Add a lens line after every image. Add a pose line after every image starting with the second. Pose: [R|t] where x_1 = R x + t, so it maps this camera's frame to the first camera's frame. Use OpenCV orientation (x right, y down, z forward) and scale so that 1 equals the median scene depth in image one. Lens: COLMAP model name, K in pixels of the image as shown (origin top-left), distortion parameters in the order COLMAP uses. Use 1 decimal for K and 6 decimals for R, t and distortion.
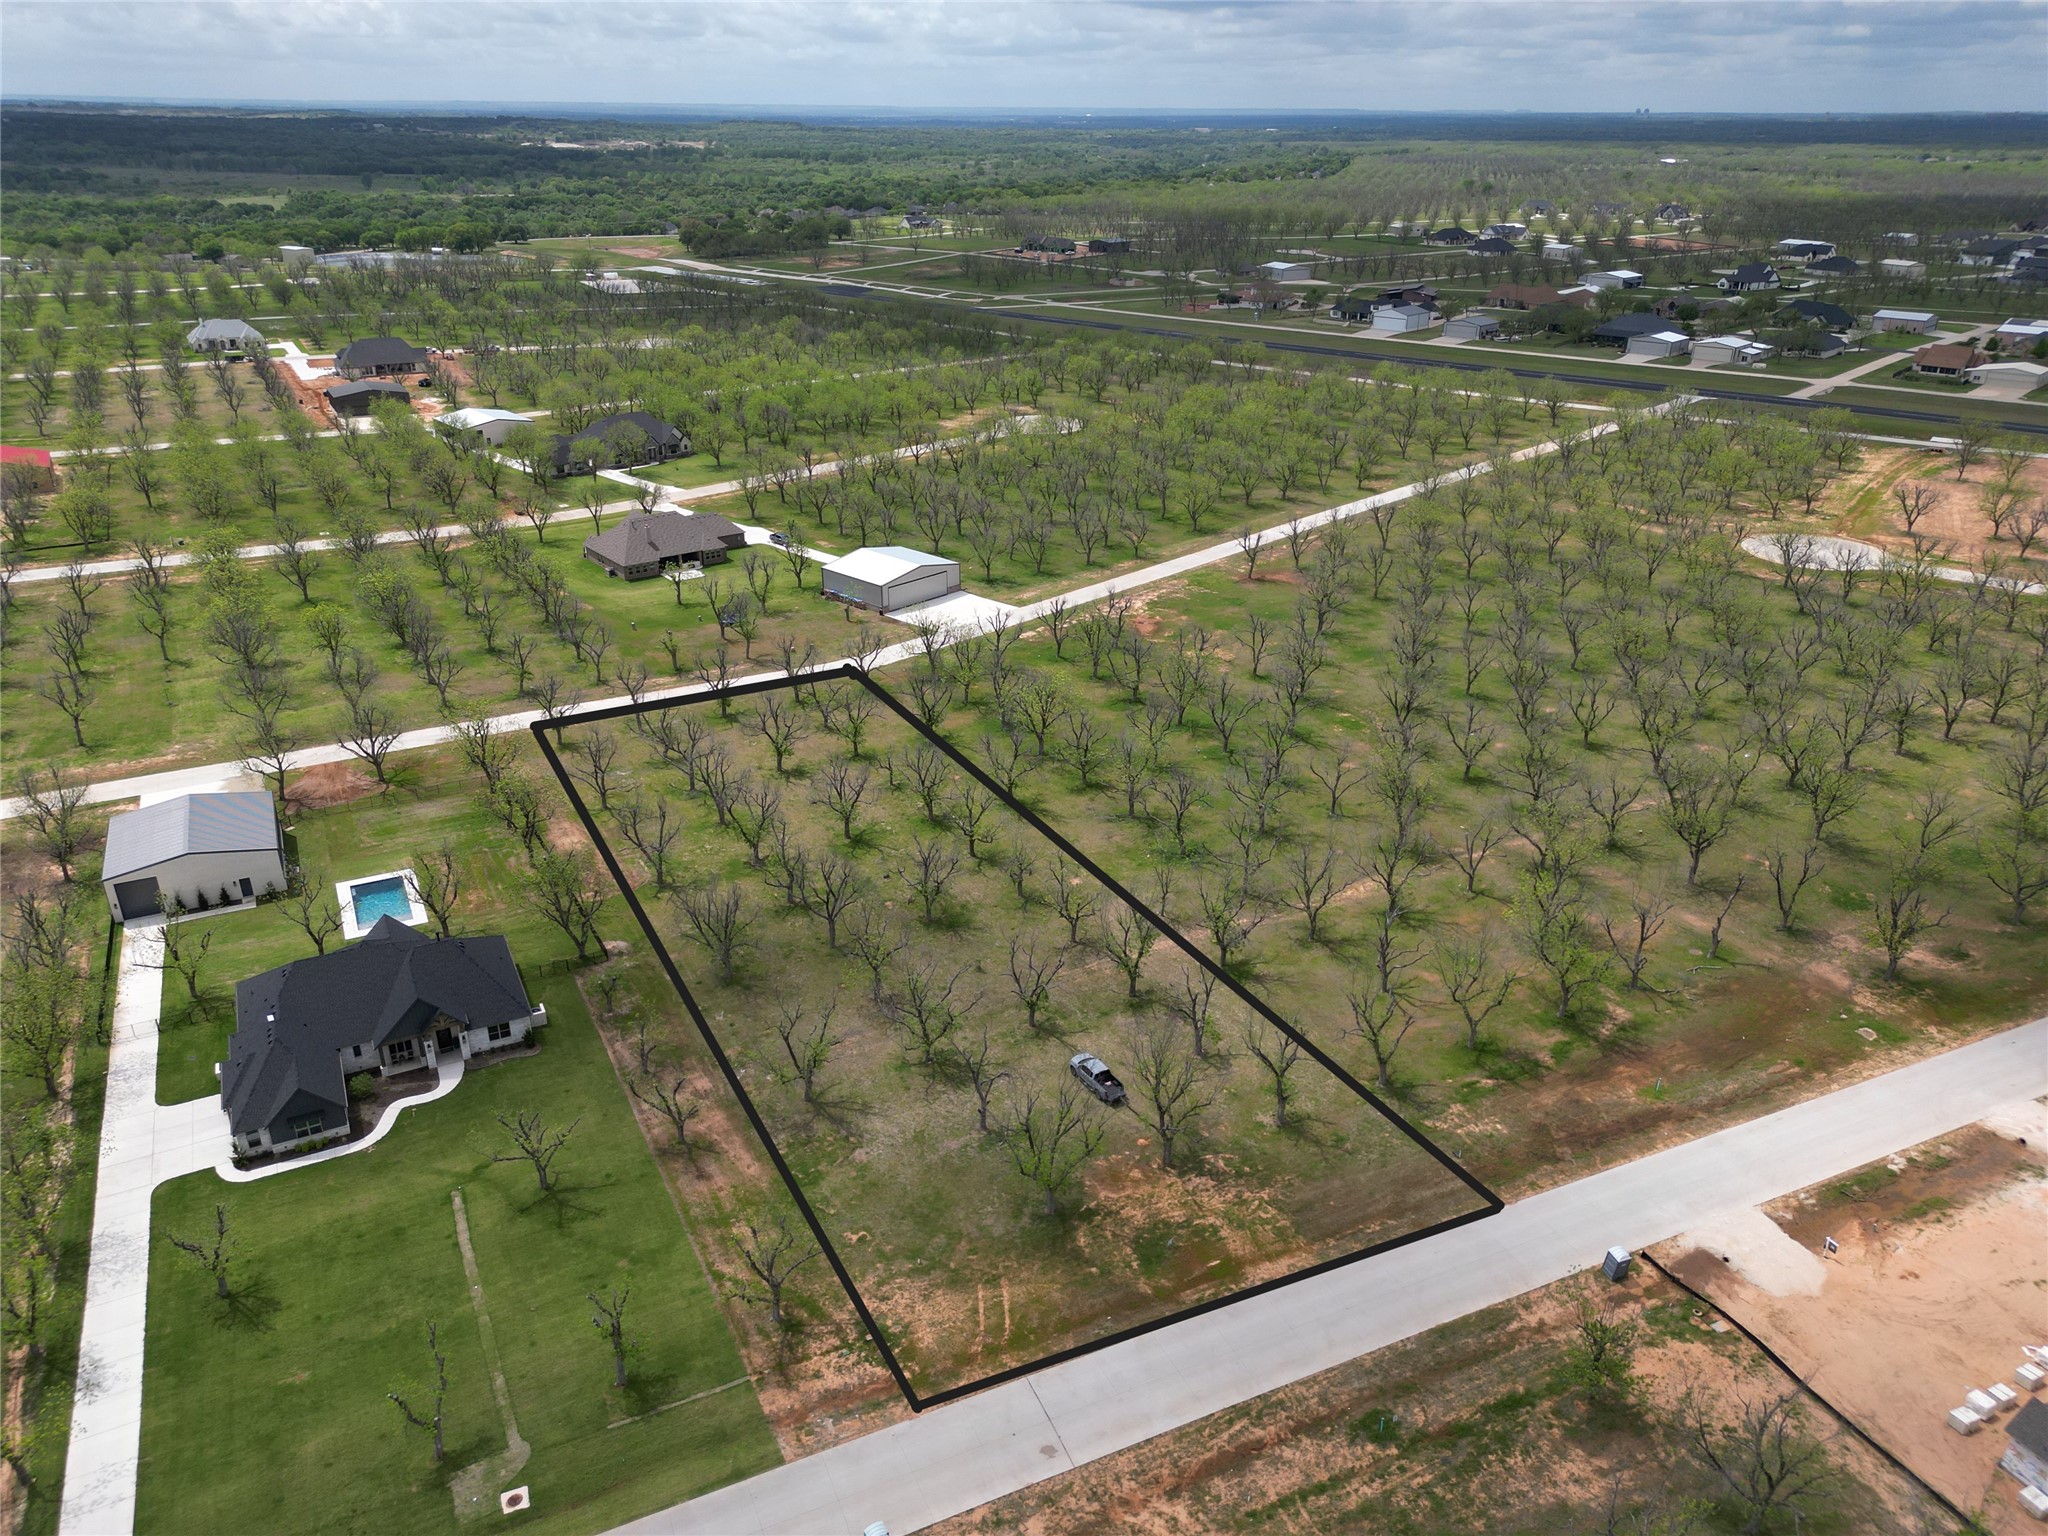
lens RADIAL K [[1428.2, 0, 1027.3], [0, 1428.2, 779.8], [0, 0, 1]] dist [0.087695, -0.097442]
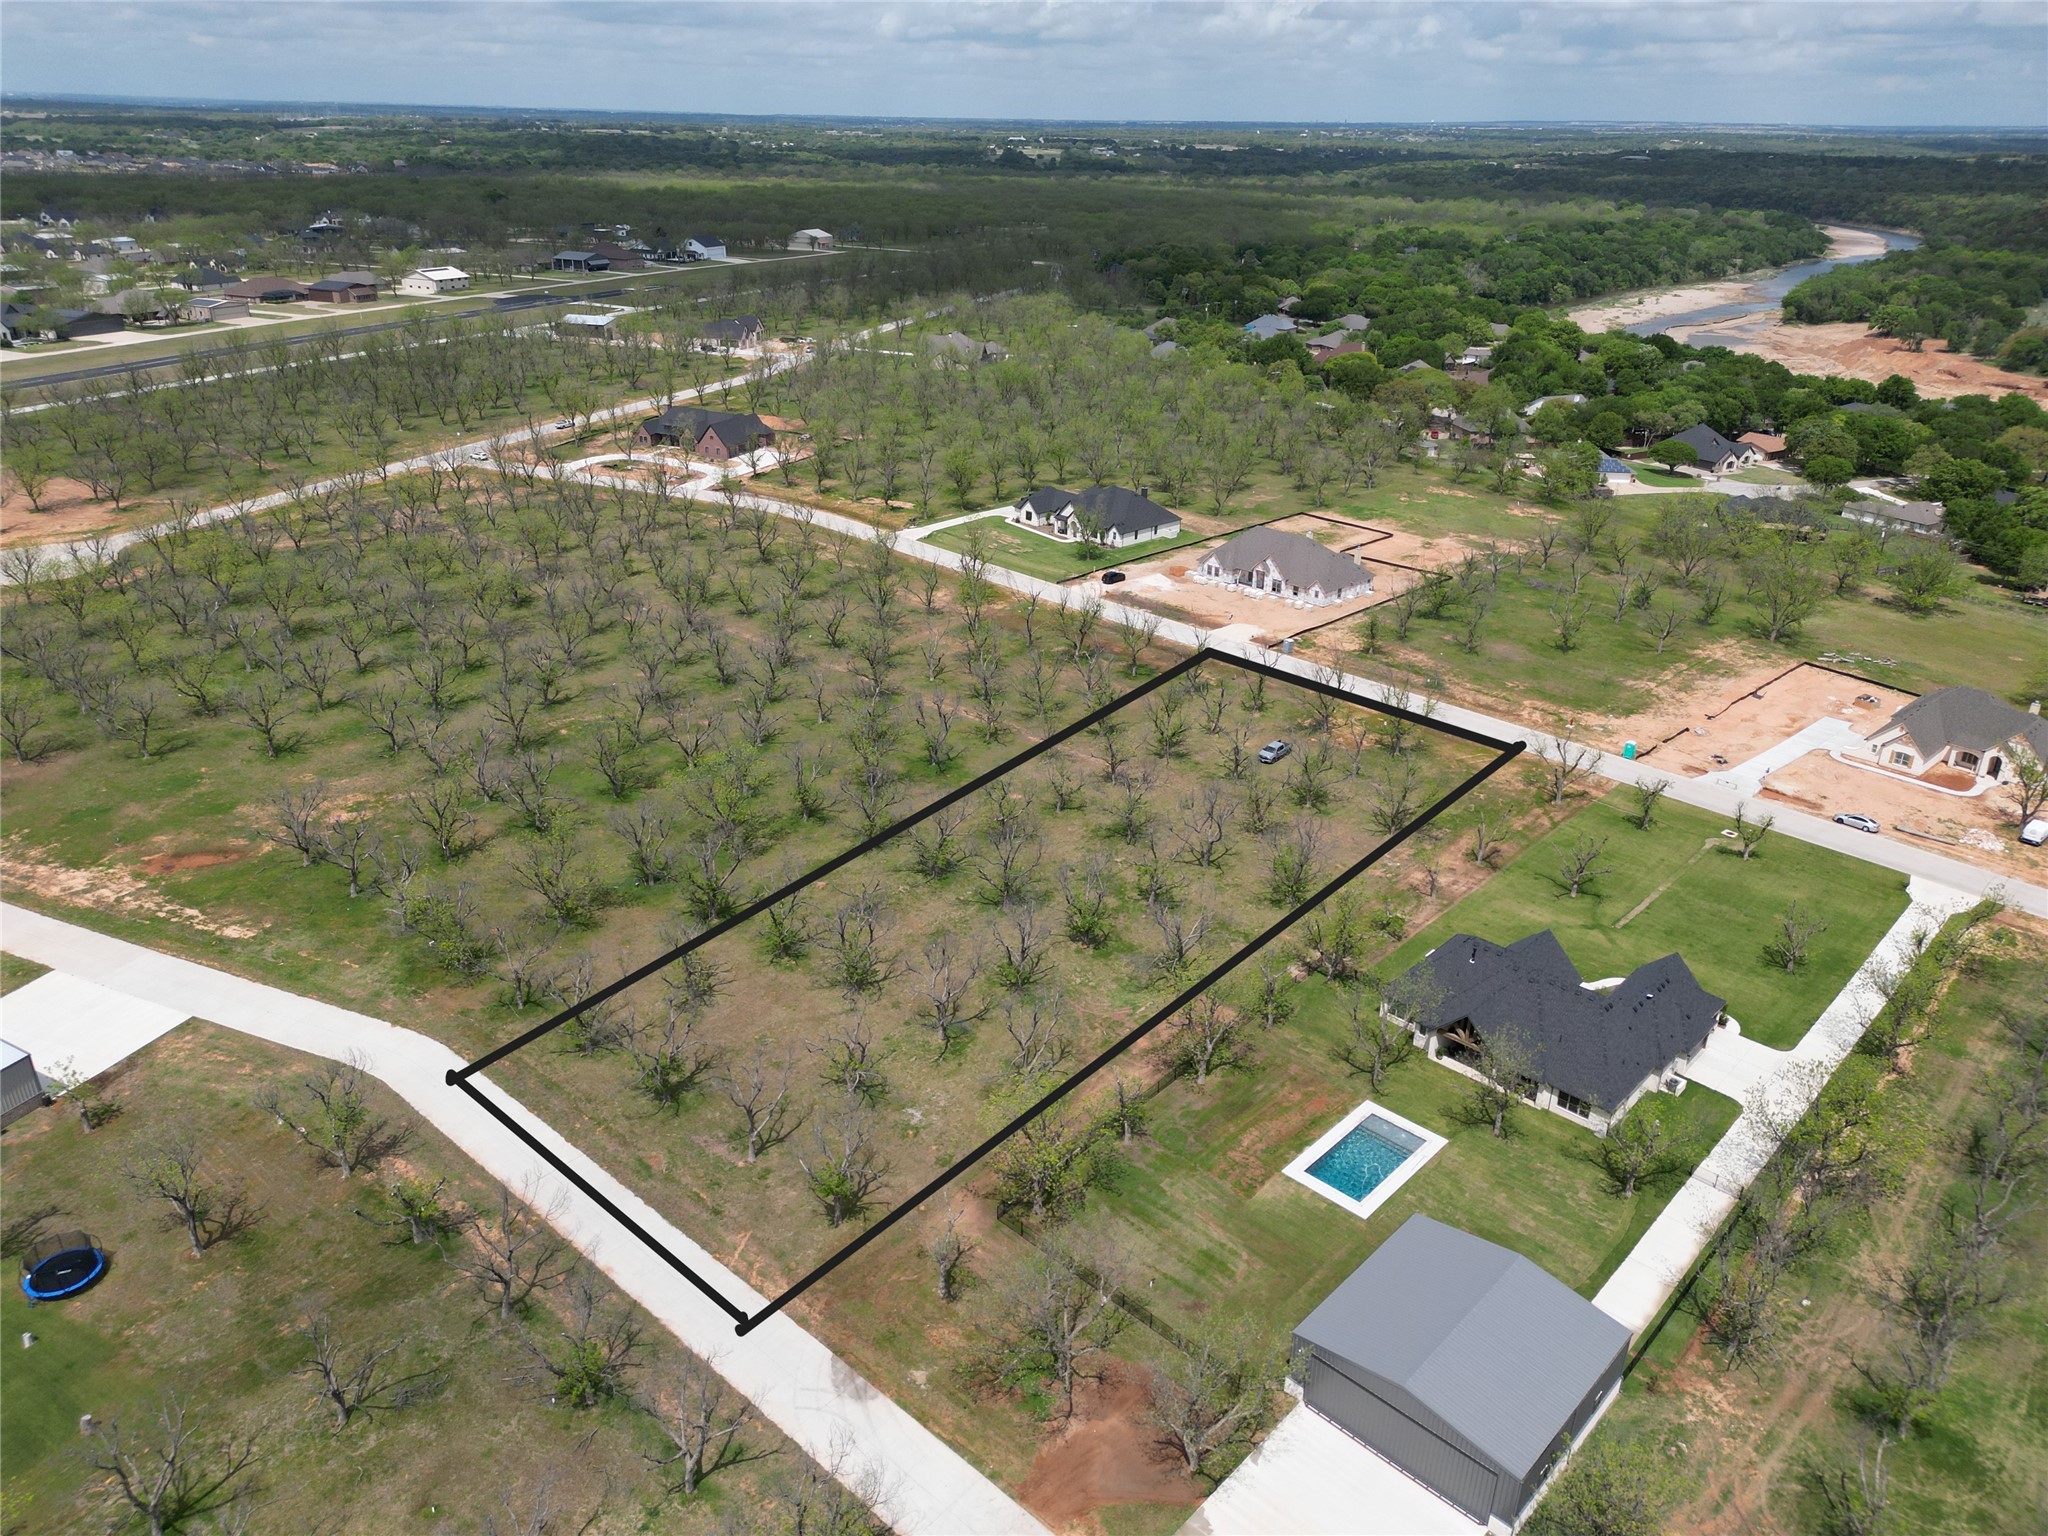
lens RADIAL K [[1428.2, 0, 1027.3], [0, 1428.2, 779.8], [0, 0, 1]] dist [0.087695, -0.097442]
pose [[-0.331343, -0.407174, 0.851129, -1.318691], [0.376021, 0.770366, 0.514922, -0.738206], [-0.865344, 0.490658, -0.102149, 1.556715]]
